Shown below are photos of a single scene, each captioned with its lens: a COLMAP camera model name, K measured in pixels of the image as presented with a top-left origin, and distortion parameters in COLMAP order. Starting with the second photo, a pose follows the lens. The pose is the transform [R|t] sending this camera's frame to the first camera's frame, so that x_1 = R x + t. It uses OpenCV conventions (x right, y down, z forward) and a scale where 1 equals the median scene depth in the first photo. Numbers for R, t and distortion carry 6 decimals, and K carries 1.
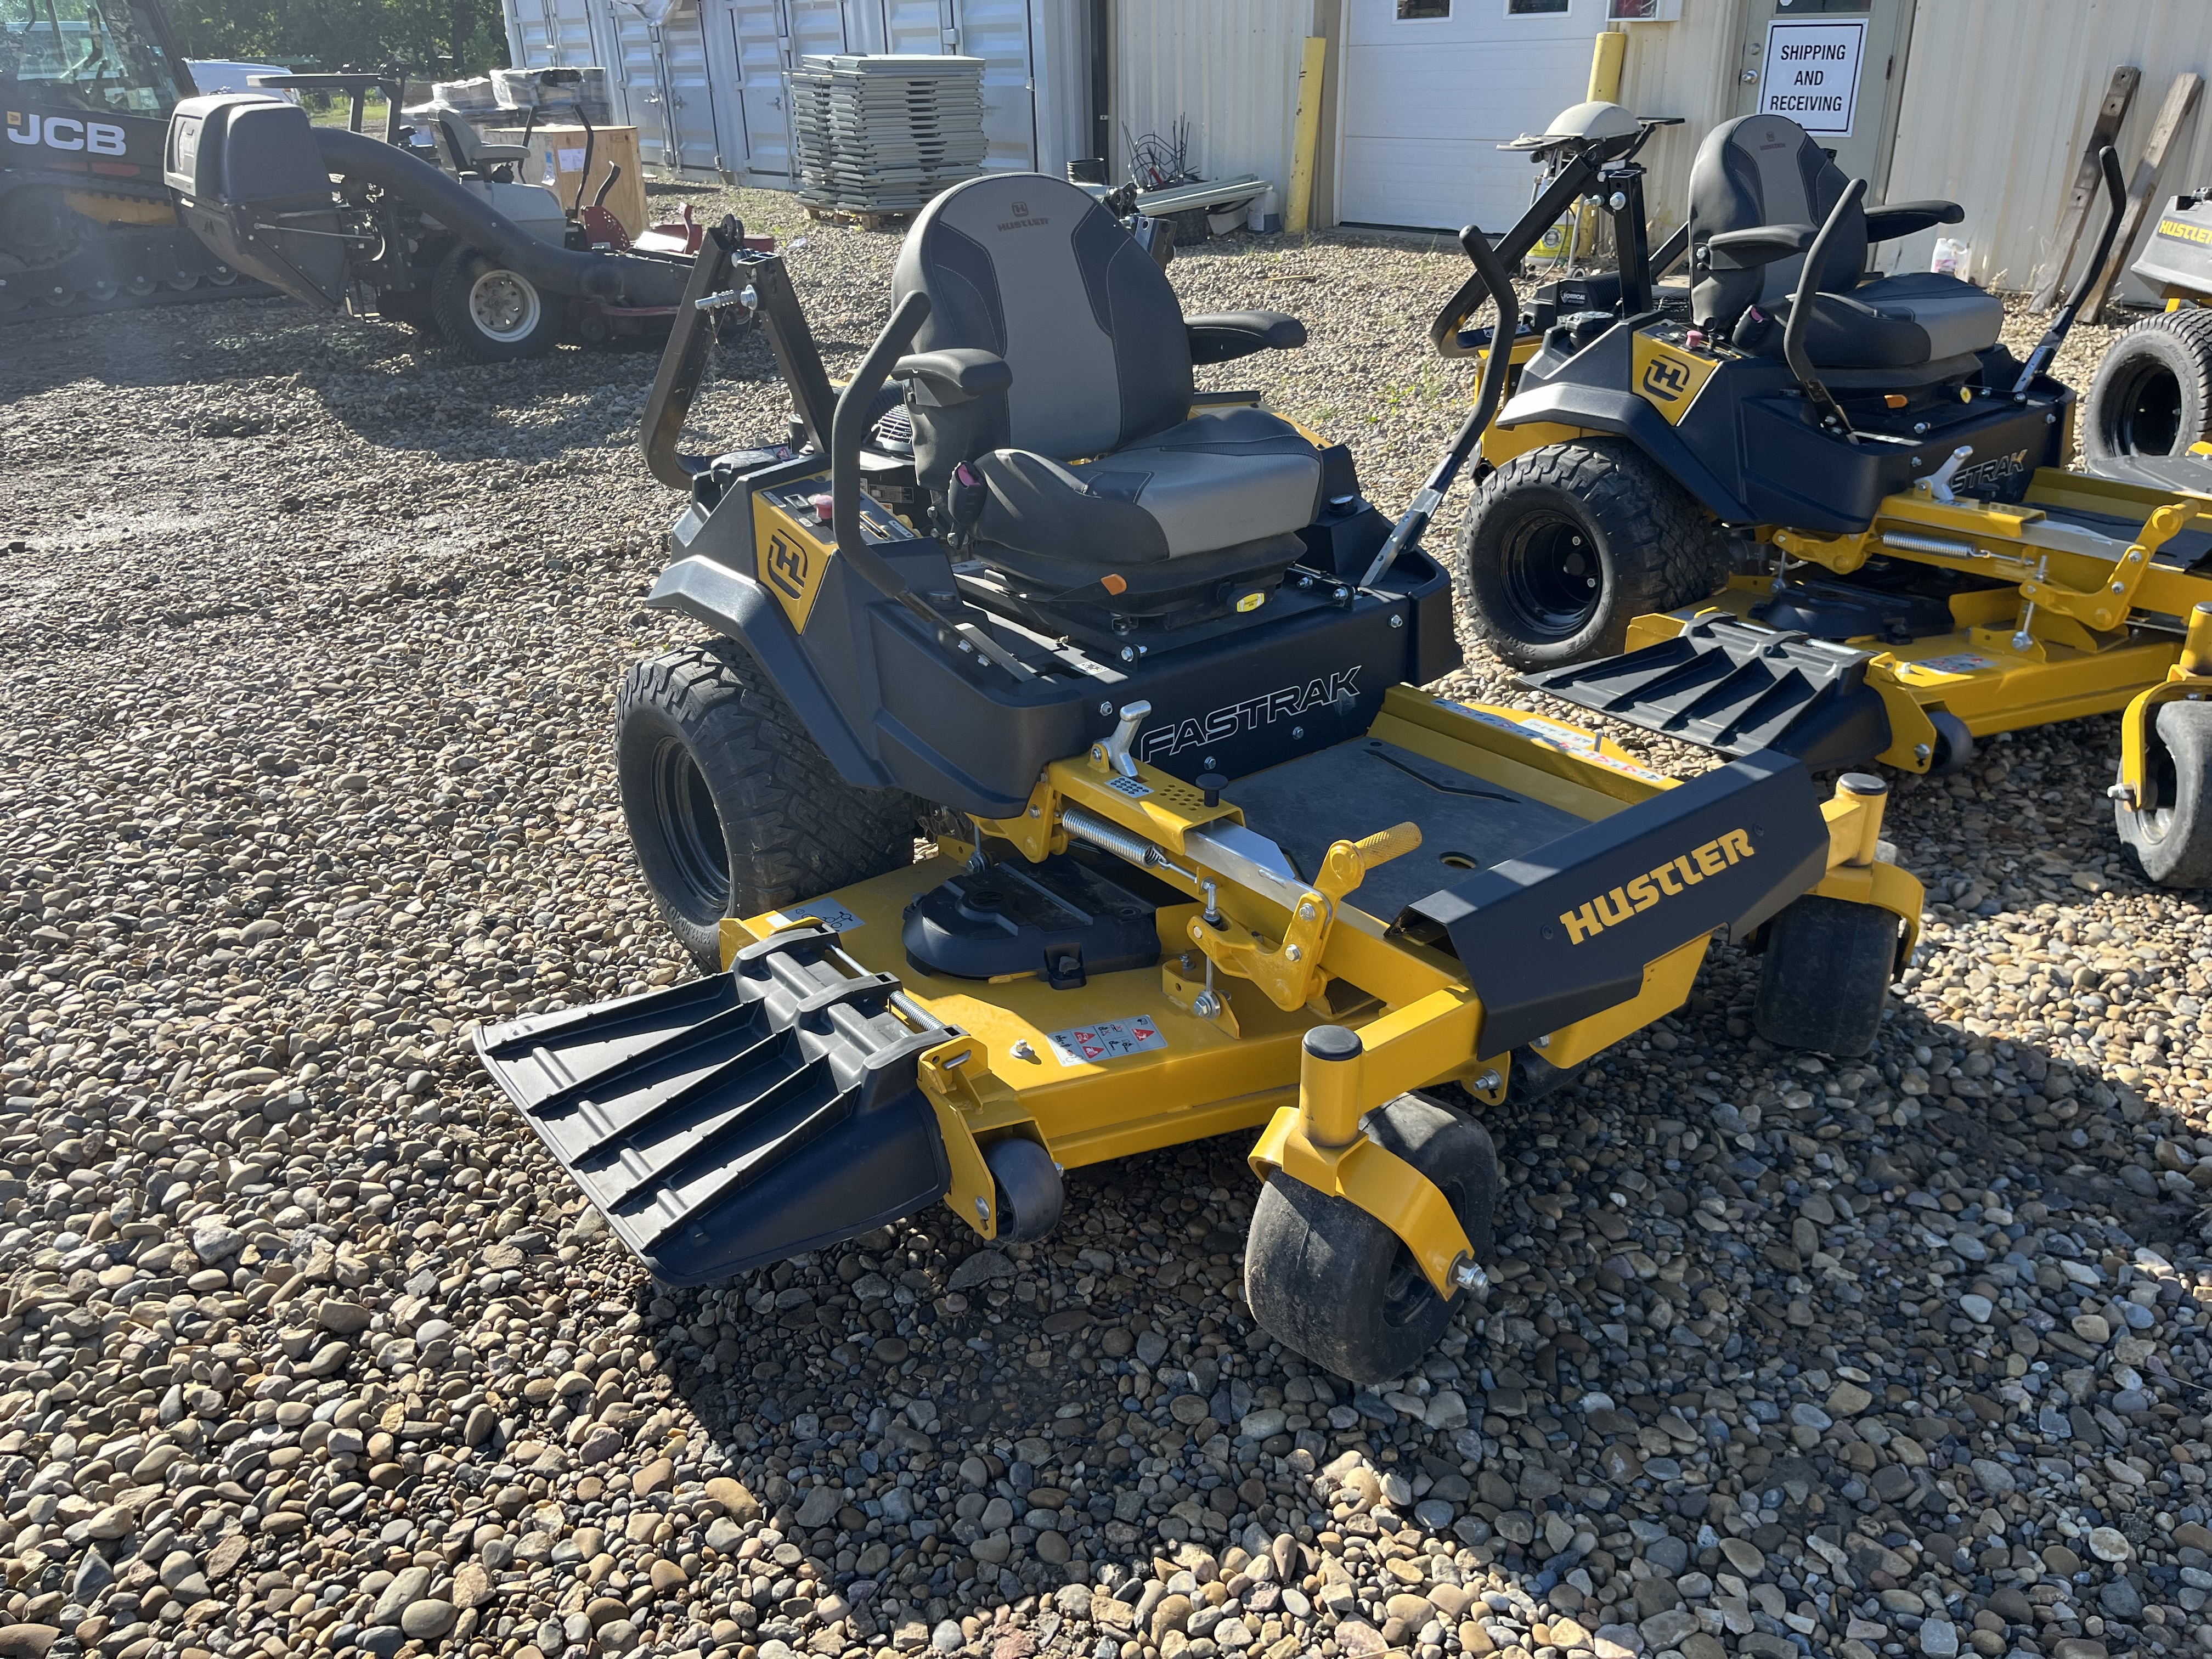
lens RADIAL K [[1651.1, 0, 1111.2], [0, 1651.1, 837.7], [0, 0, 1]] dist [0.053385, -0.077723]
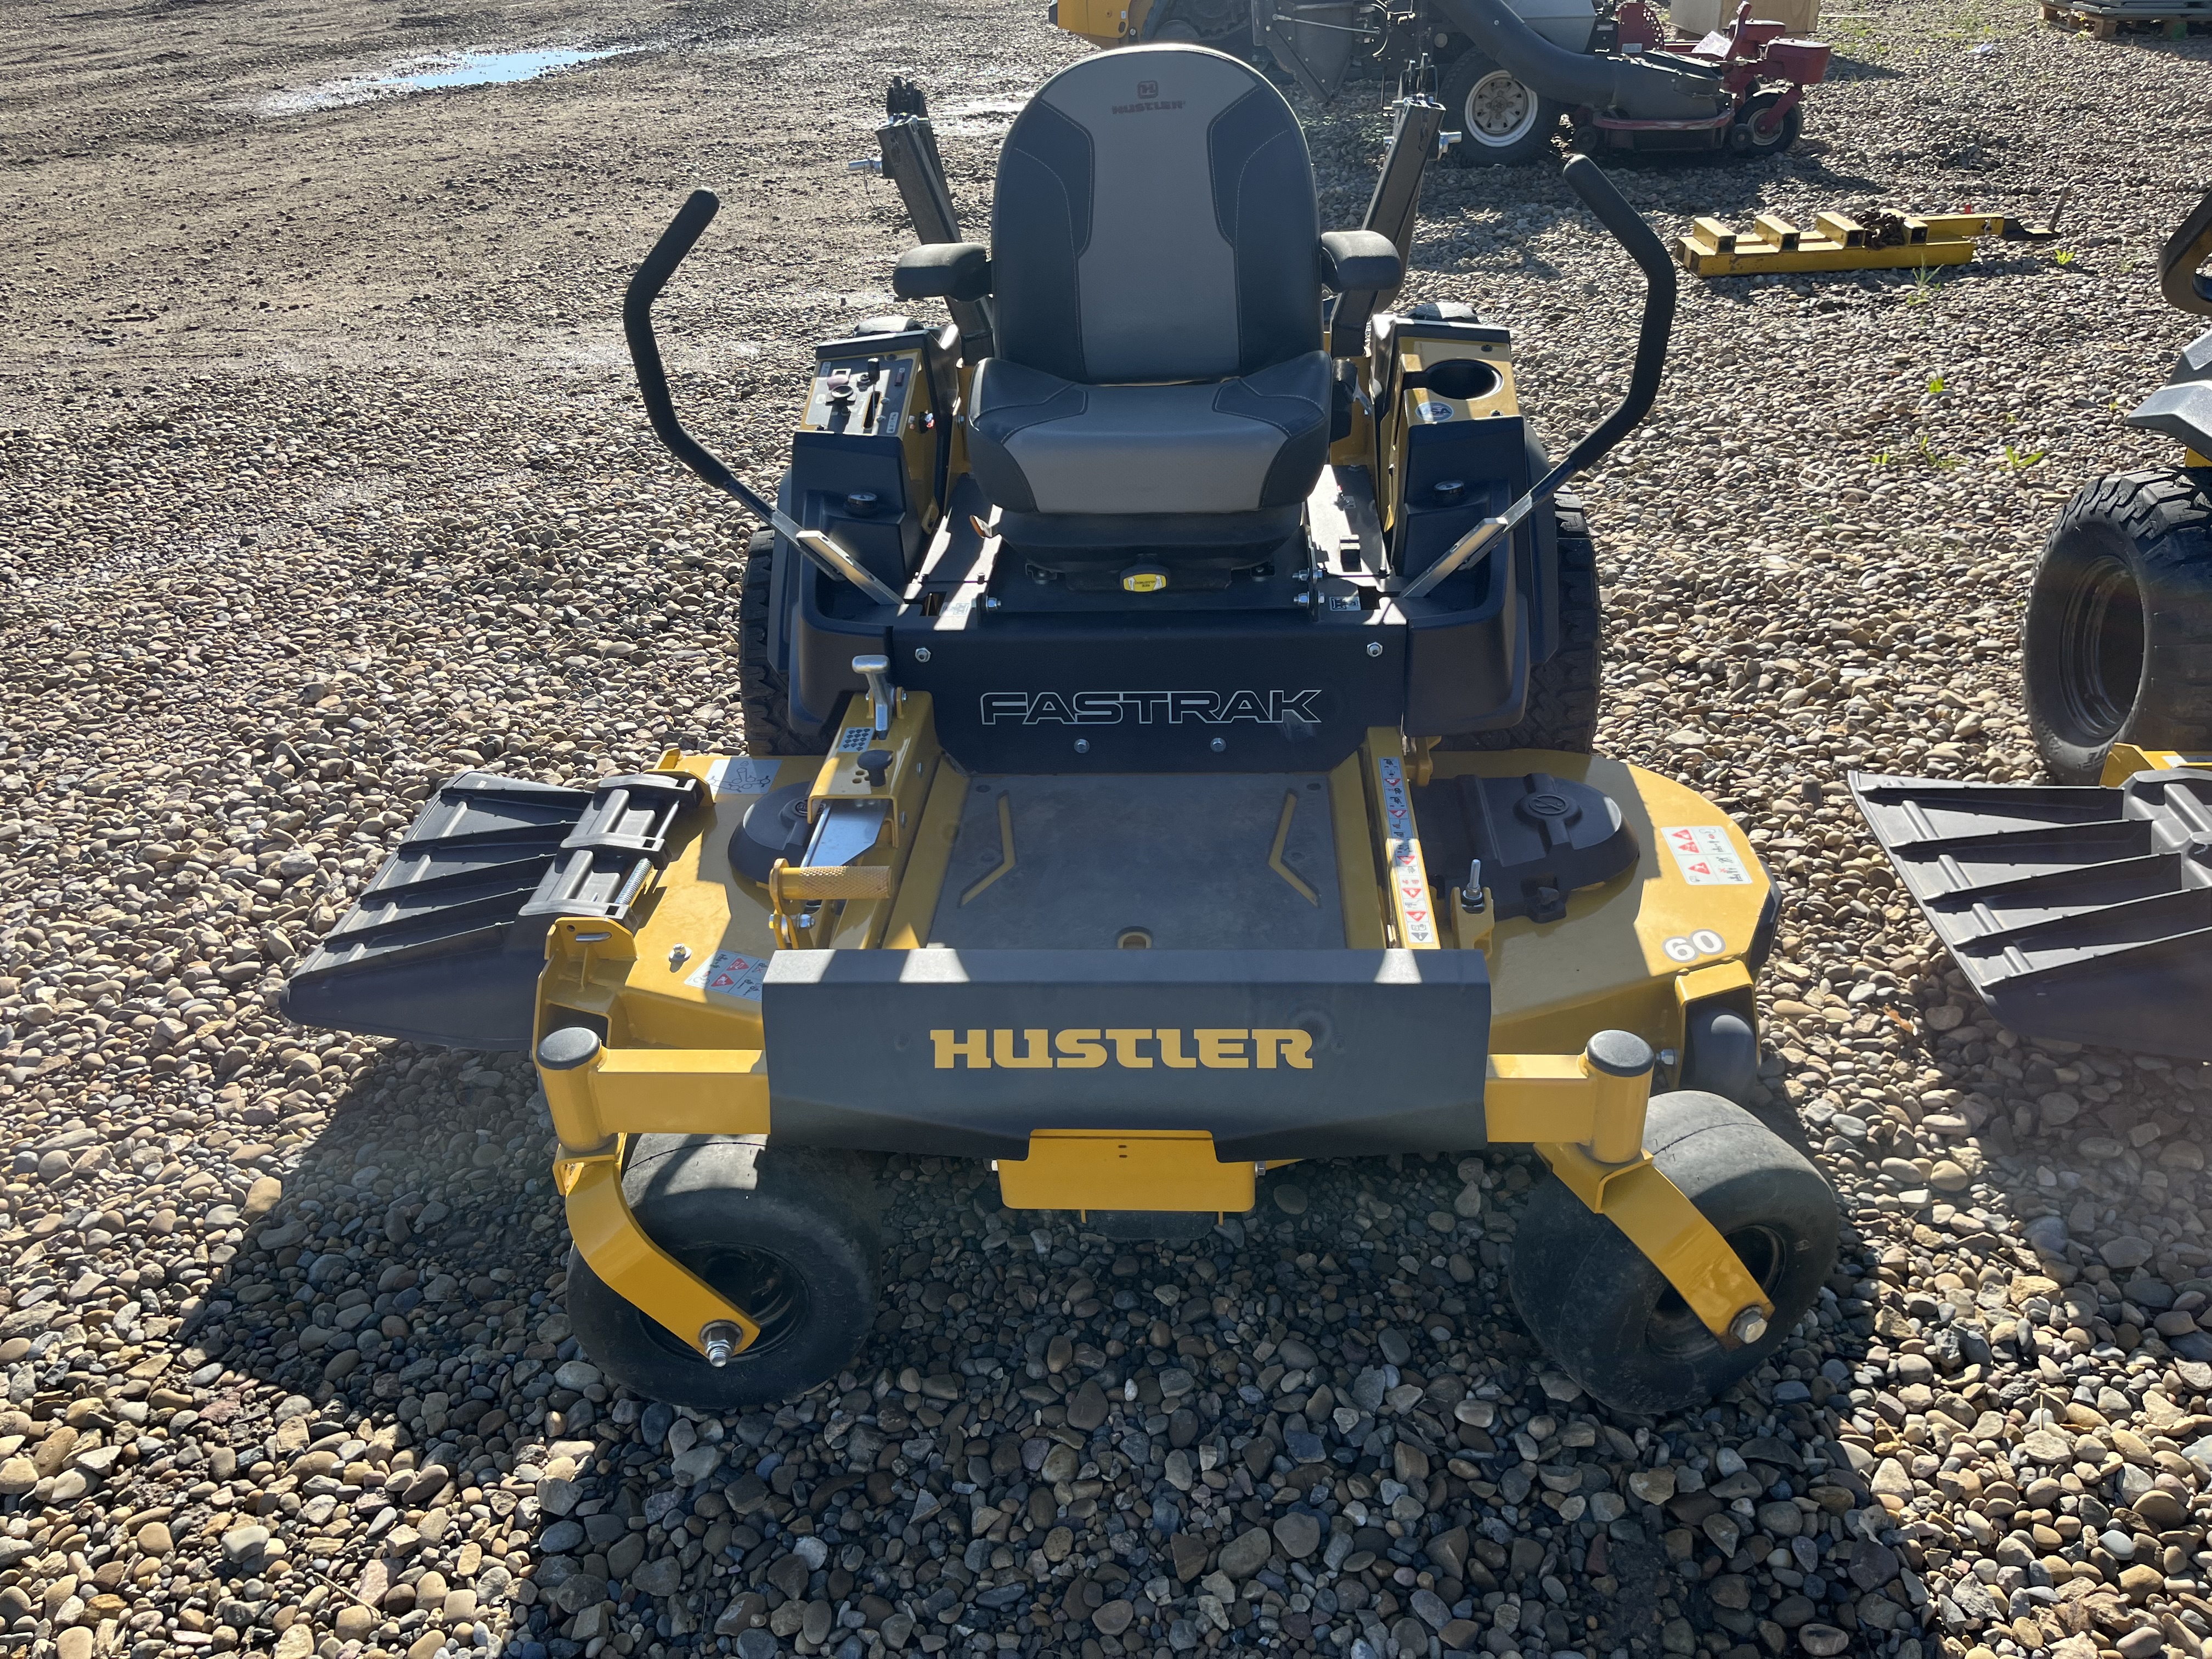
lens RADIAL K [[1657.0, 0, 1106.0], [0, 1657.0, 829.5], [0, 0, 1]] dist [0.066185, -0.081542]
pose [[0.745421, 0.327298, -0.580710, 0.642537], [-0.262224, 0.944901, 0.195962, -0.192714], [0.612851, 0.006202, 0.790174, 0.311060]]
